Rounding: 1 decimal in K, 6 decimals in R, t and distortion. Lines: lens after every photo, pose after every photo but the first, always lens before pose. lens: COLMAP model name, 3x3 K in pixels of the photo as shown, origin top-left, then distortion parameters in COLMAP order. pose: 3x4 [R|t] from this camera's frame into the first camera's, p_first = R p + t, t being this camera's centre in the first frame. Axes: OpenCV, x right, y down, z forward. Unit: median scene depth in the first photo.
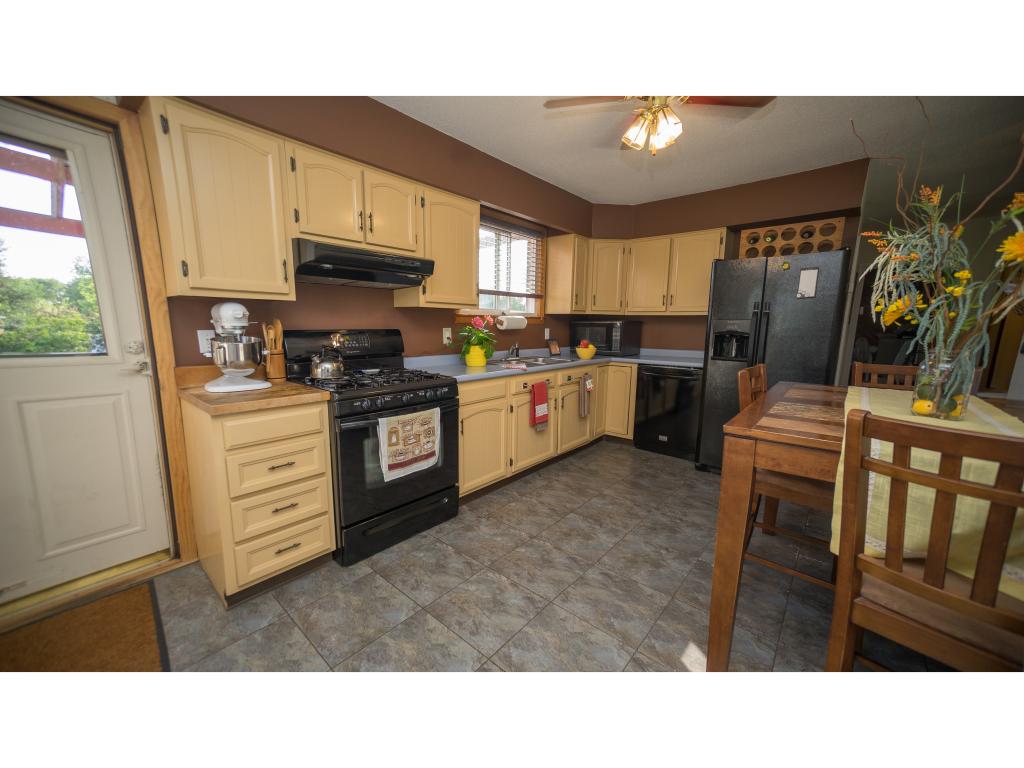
lens RADIAL K [[389.6, 0, 513.8], [0, 389.6, 386.5], [0, 0, 1]] dist [-0.029115, 0.032848]
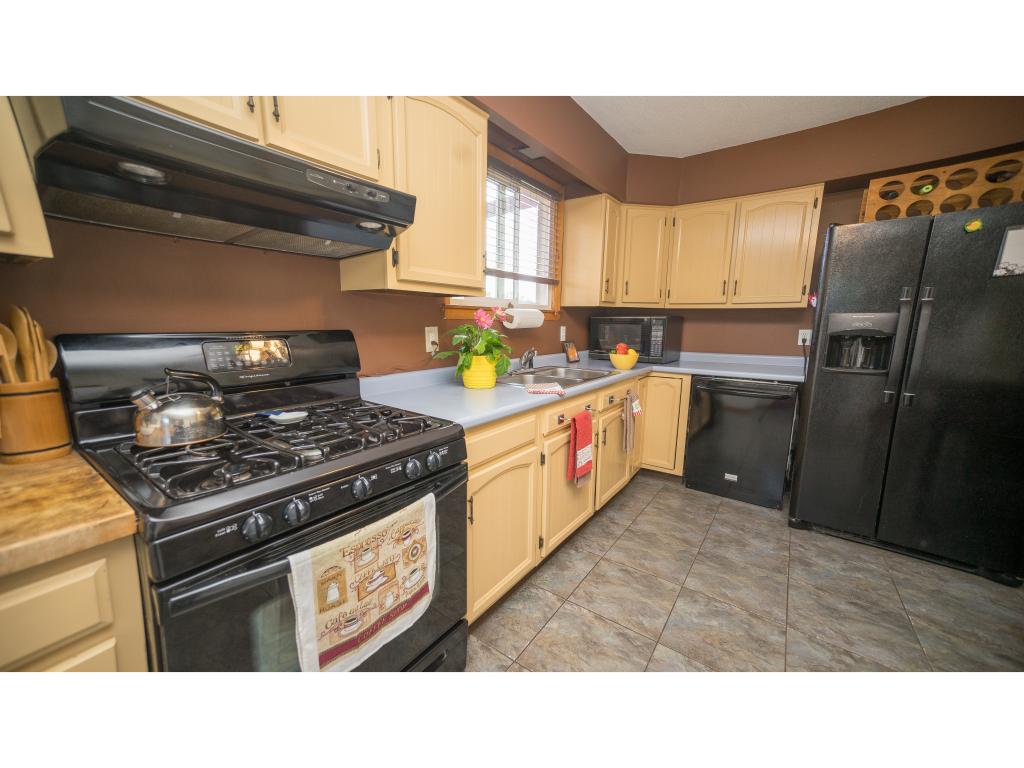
lens RADIAL K [[389.6, 0, 513.8], [0, 389.6, 386.5], [0, 0, 1]] dist [-0.029115, 0.032848]
pose [[0.996518, -0.014716, 0.082066, -0.094699], [0.013903, 0.999849, 0.010472, -0.060516], [-0.082207, -0.009295, 0.996572, 0.372958]]
